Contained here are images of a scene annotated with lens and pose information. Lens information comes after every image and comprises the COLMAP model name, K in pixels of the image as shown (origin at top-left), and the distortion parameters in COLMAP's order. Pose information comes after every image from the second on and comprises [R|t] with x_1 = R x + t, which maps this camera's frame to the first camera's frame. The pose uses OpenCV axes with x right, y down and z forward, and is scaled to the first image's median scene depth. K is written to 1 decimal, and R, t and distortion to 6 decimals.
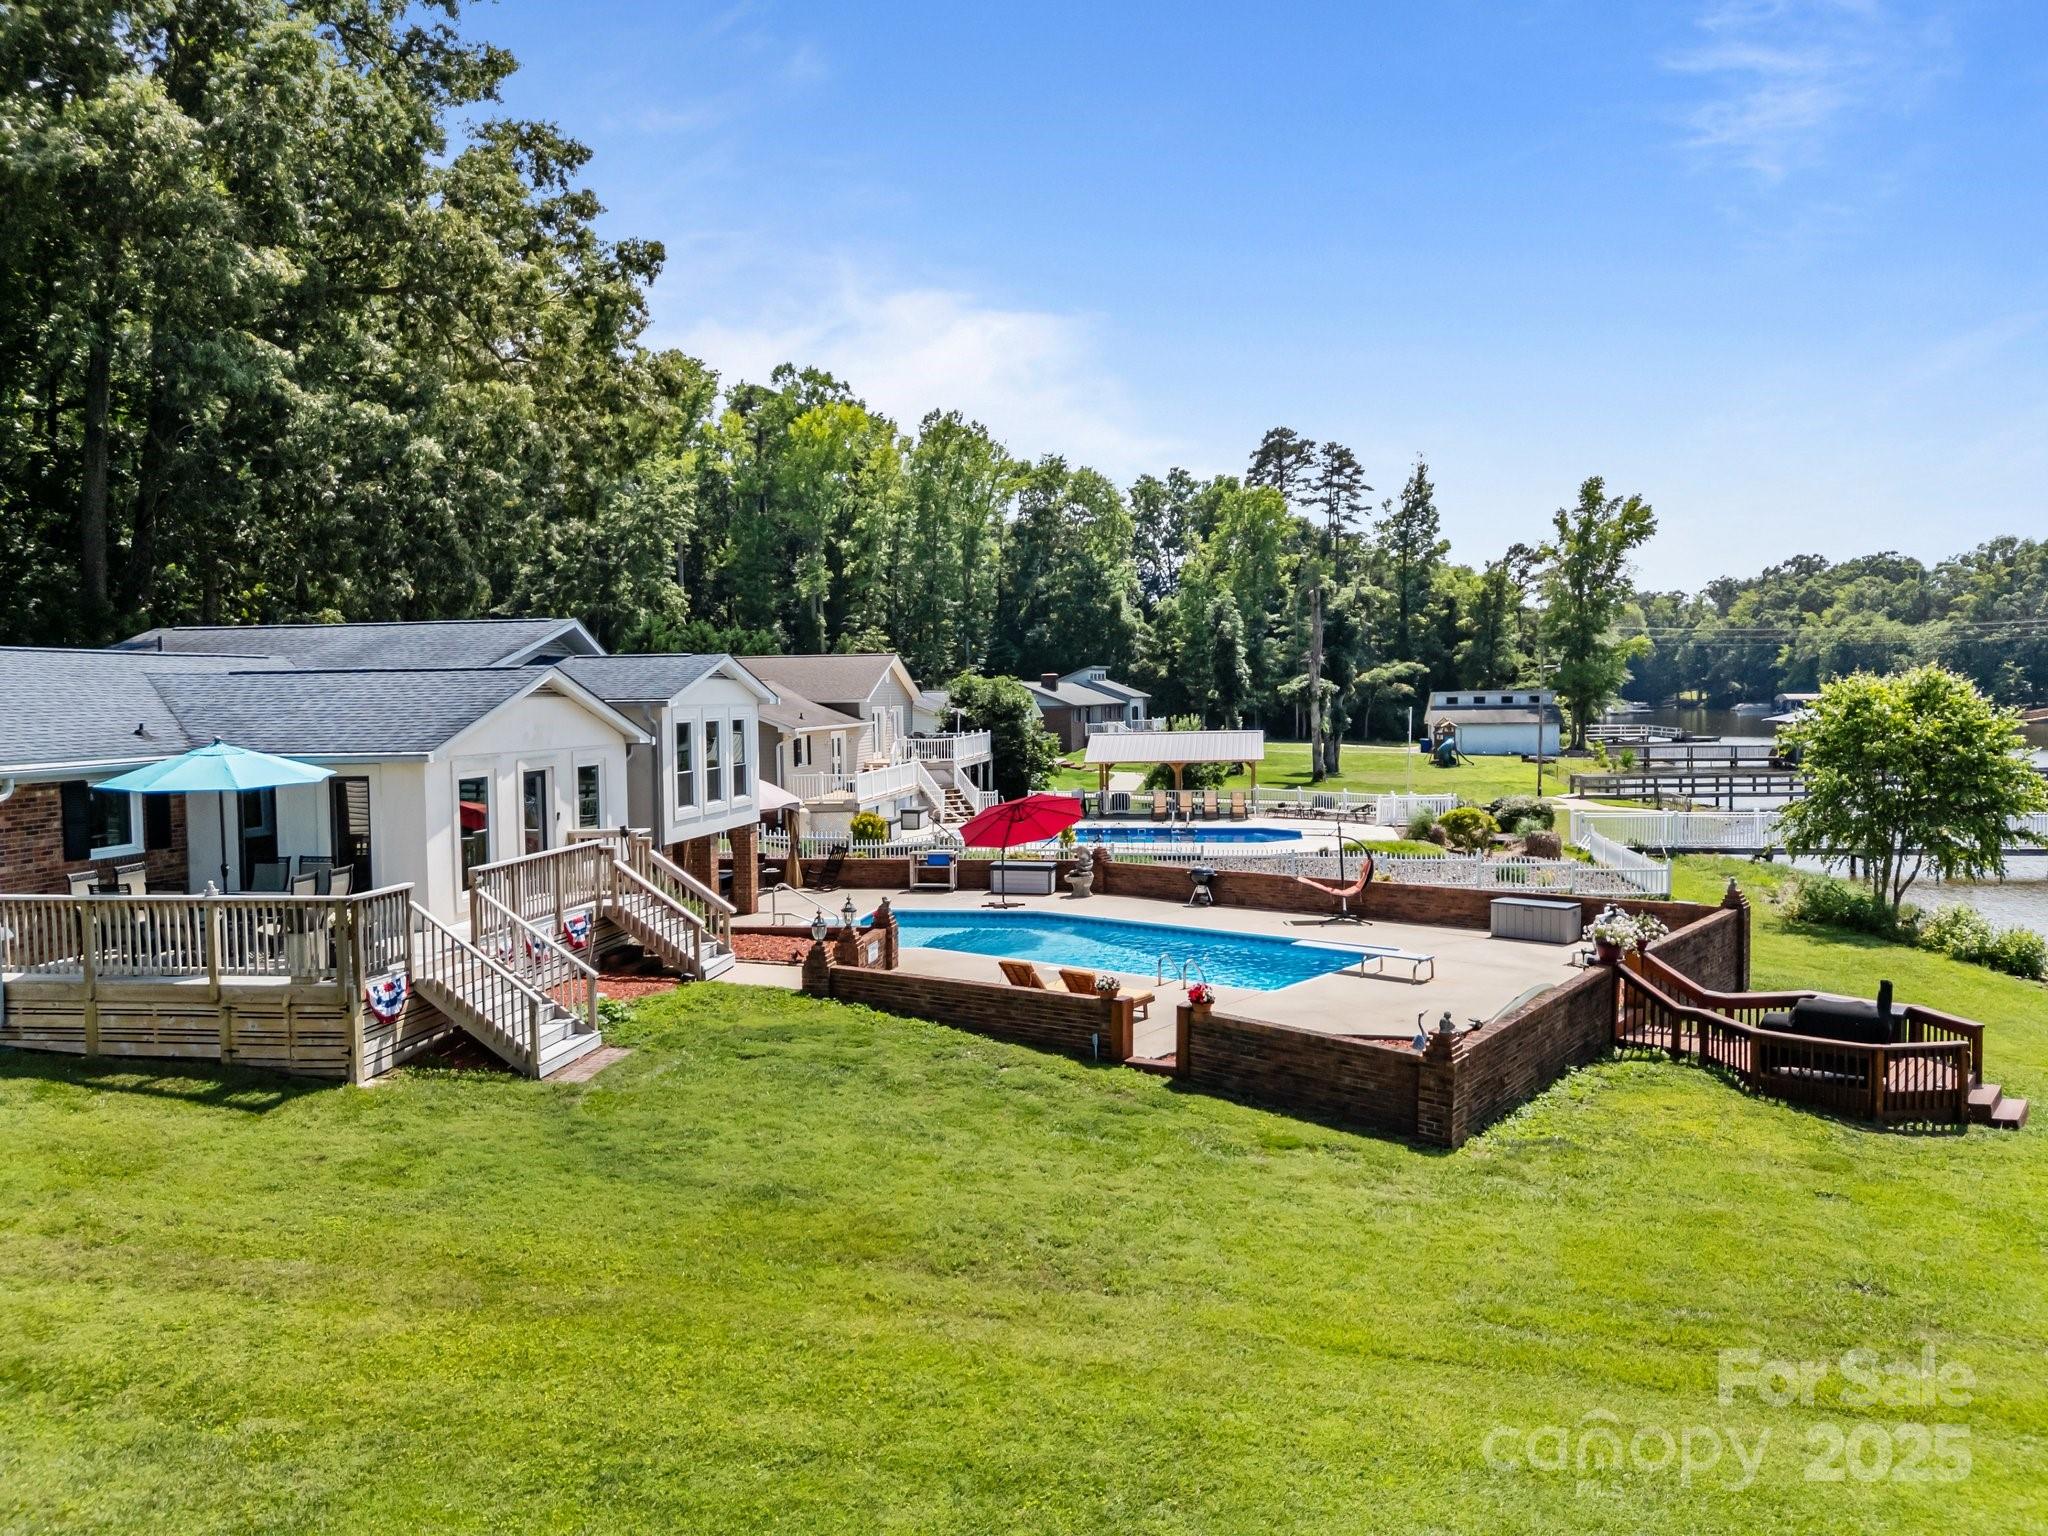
lens RADIAL K [[1507.6, 0, 999.1], [0, 1507.6, 774.0], [0, 0, 1]] dist [0.079134, -0.089683]
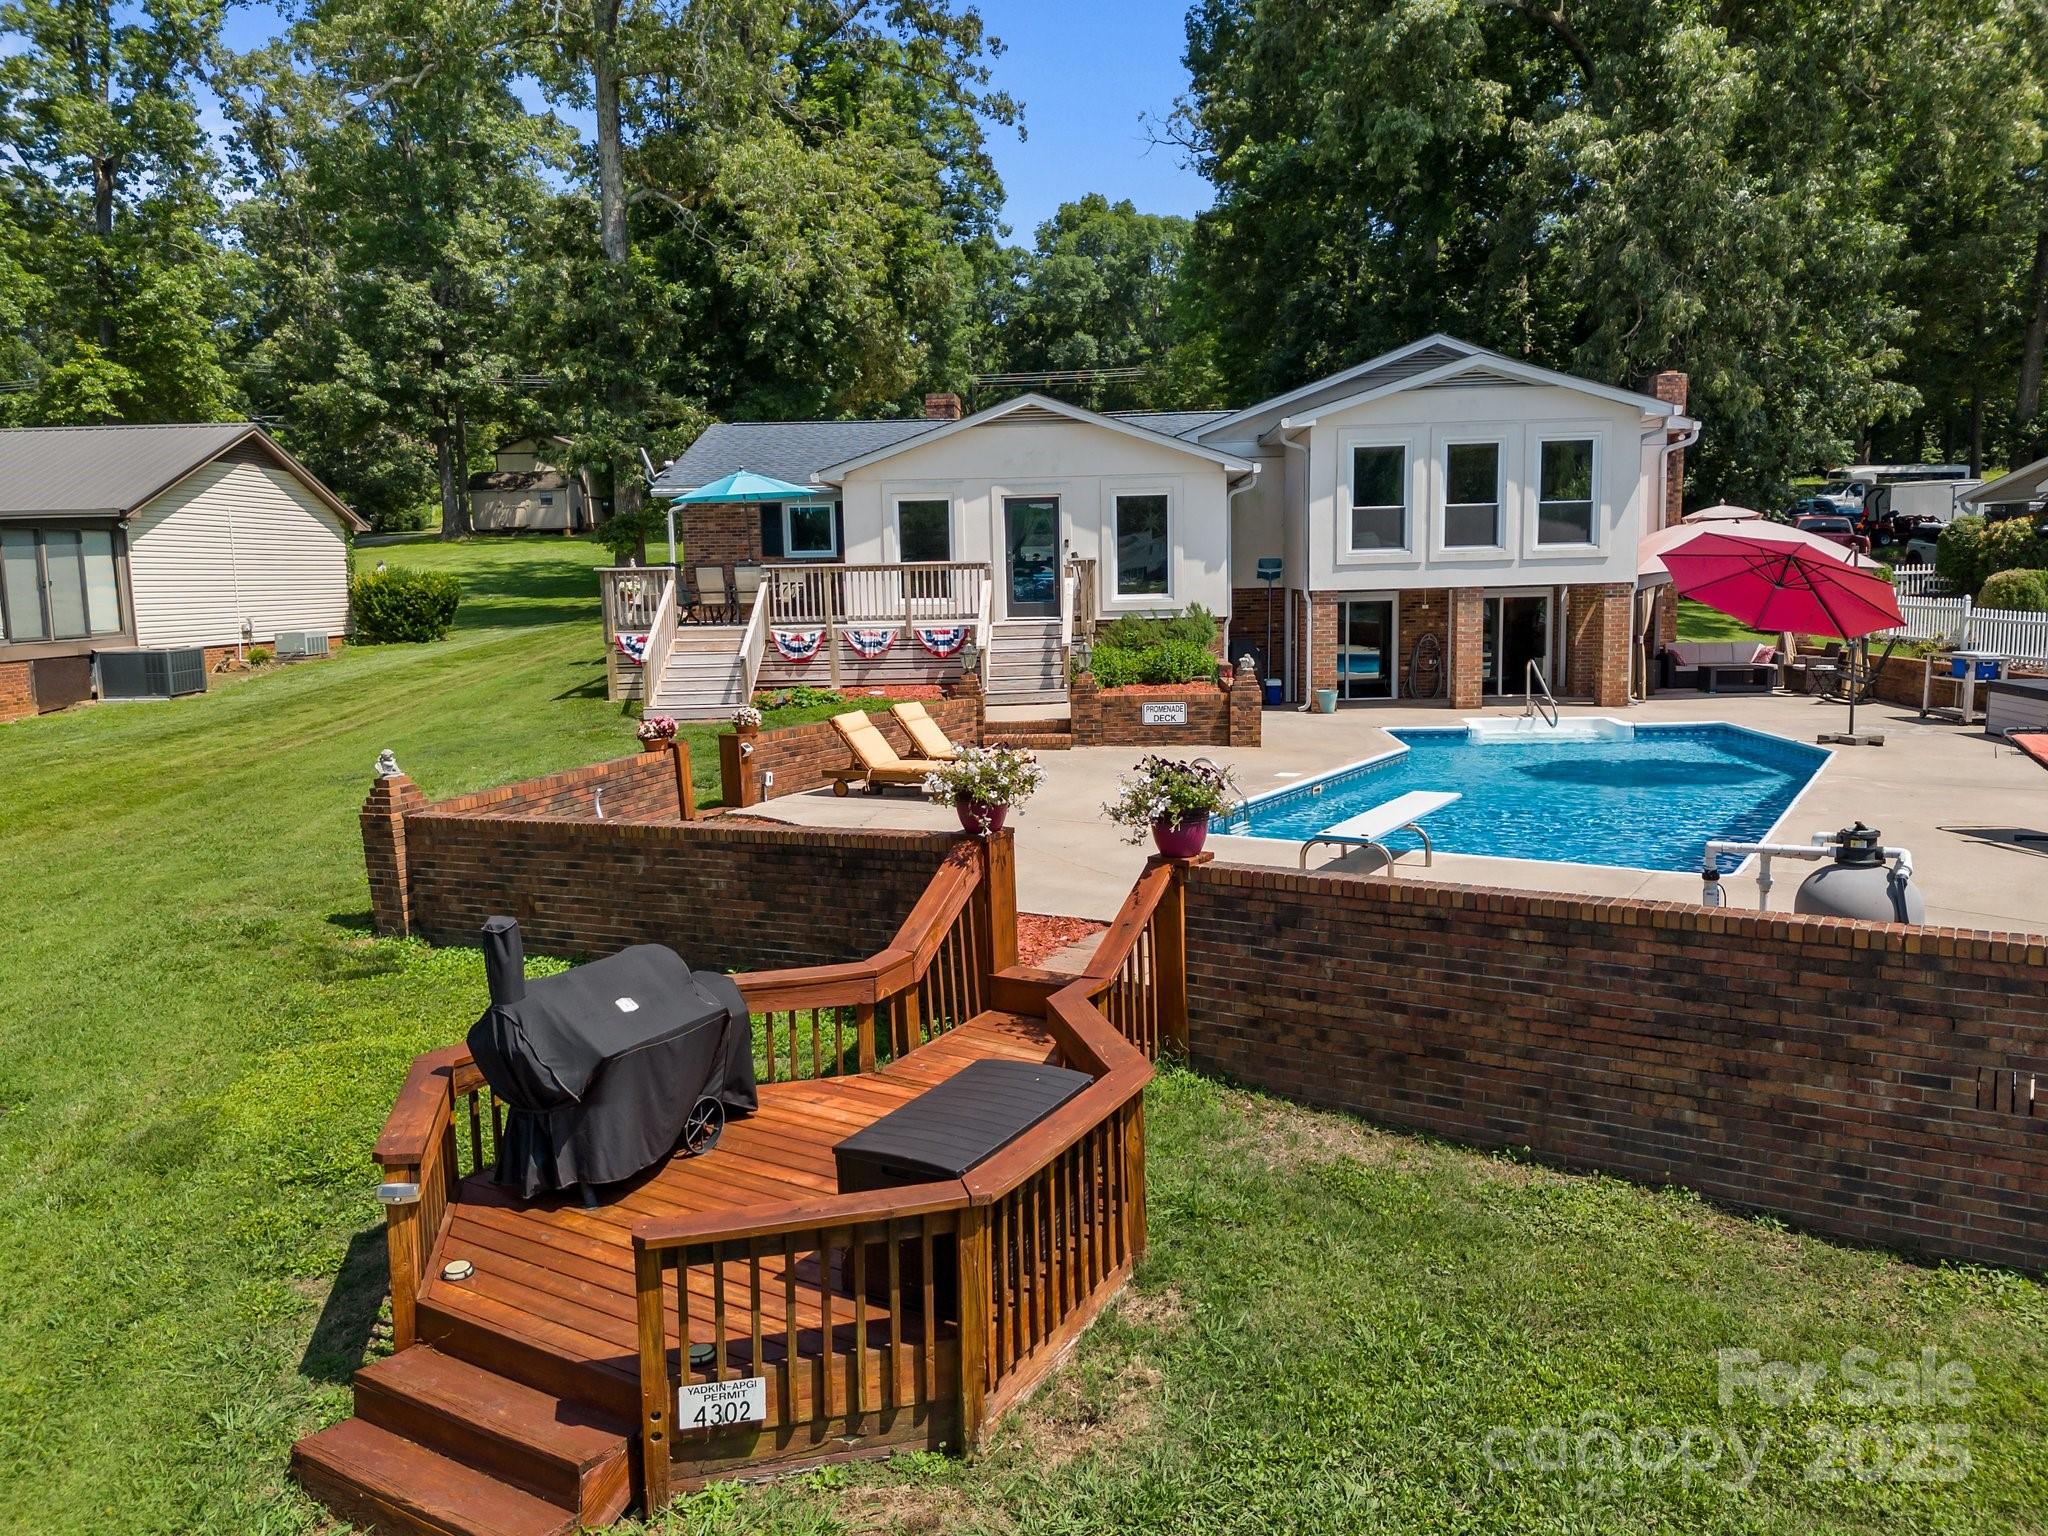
lens RADIAL K [[1508.8, 0, 1023.0], [0, 1508.8, 762.2], [0, 0, 1]] dist [0.082797, -0.086744]
pose [[0.115025, 0.136337, -0.983962, 0.596219], [-0.035478, 0.990469, 0.133092, 0.032041], [0.992729, 0.019600, 0.118765, 0.686185]]
